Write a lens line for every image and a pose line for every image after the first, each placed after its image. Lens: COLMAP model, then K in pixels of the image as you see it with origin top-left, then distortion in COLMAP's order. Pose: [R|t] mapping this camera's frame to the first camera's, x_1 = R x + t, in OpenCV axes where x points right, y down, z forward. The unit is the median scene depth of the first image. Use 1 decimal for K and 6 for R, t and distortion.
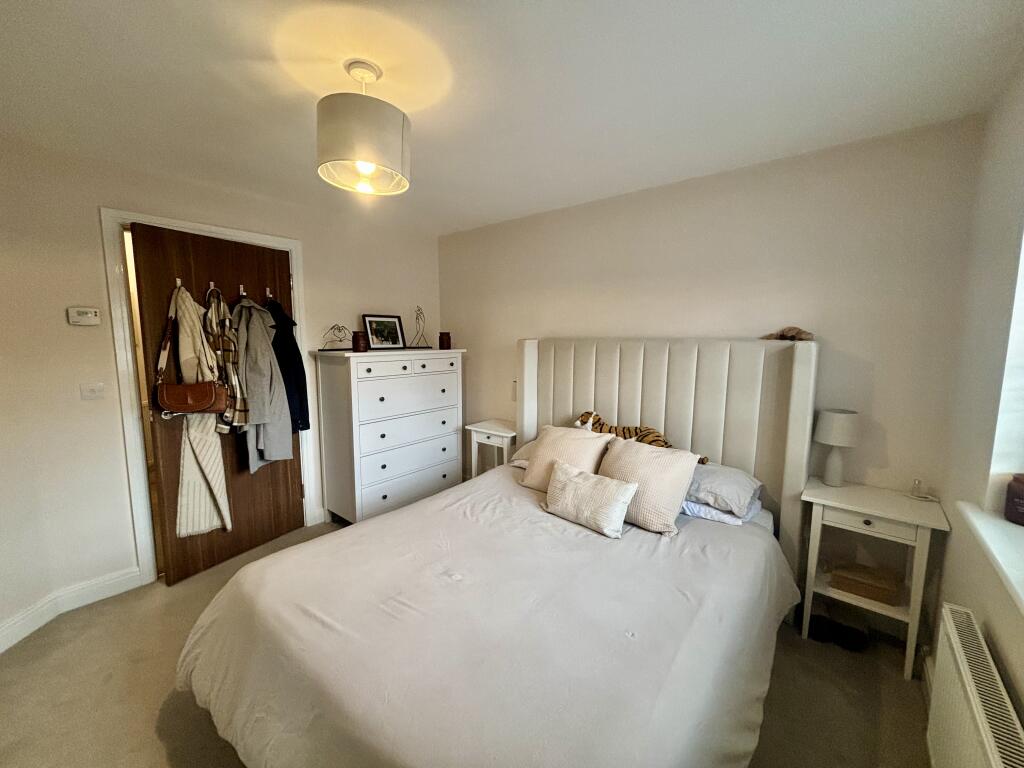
lens RADIAL K [[410.0, 0, 508.6], [0, 410.0, 380.8], [0, 0, 1]] dist [0.001878, -0.000311]
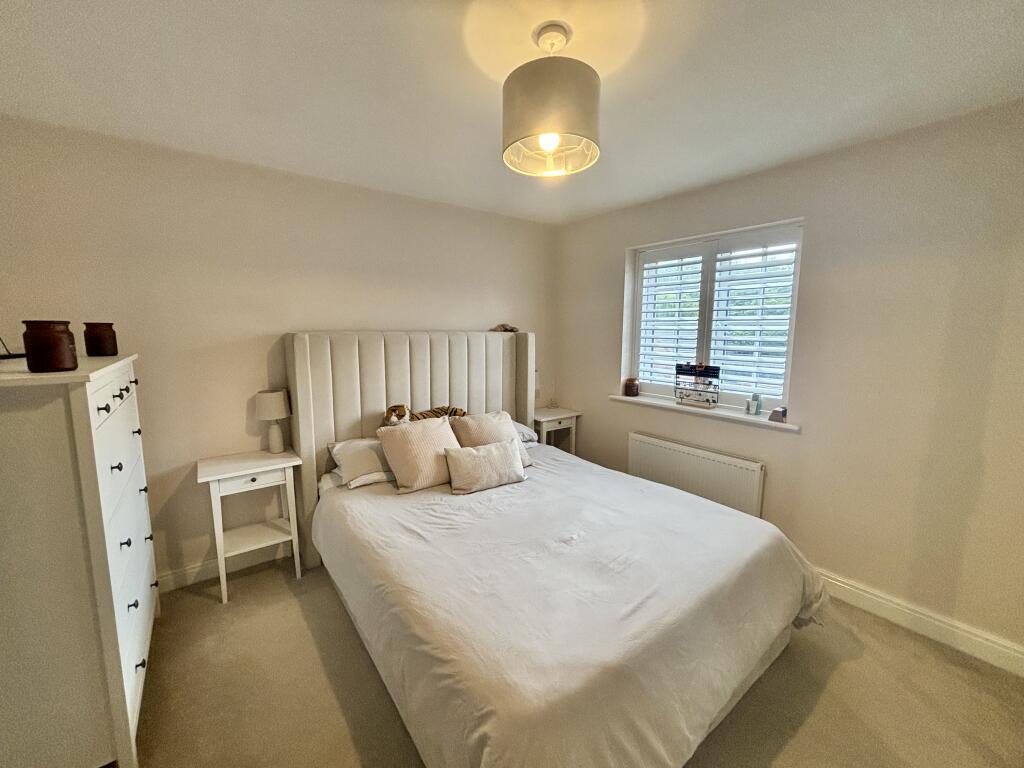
lens RADIAL K [[410.0, 0, 511.5], [0, 410.0, 383.9], [0, 0, 1]] dist [0.001878, -0.000311]
pose [[0.215089, -0.131276, 0.967731, -0.848392], [0.109339, 0.987931, 0.109714, -0.065854], [-0.970454, 0.082213, 0.226847, 0.601774]]
